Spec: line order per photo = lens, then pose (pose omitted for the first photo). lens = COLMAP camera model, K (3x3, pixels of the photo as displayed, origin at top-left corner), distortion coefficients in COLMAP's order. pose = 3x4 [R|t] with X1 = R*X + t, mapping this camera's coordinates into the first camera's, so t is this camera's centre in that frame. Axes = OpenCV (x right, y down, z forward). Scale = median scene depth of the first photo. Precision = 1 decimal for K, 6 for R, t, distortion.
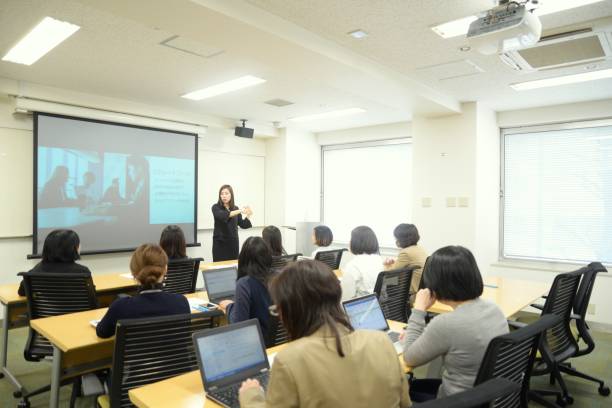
lens RADIAL K [[474.1, 0, 306.0], [0, 474.1, 204.0], [0, 0, 1]] dist [-0.008835, -0.005964]
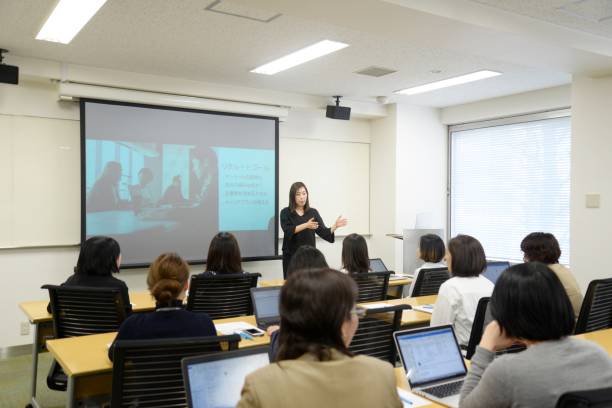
lens RADIAL K [[638.5, 0, 304.1], [0, 638.5, 206.1], [0, 0, 1]] dist [0.109648, 0.026680]
pose [[0.968462, -0.005717, -0.249095, 0.096484], [0.006022, 0.999982, 0.000462, 0.000019], [0.249088, -0.001947, 0.968479, -0.026589]]
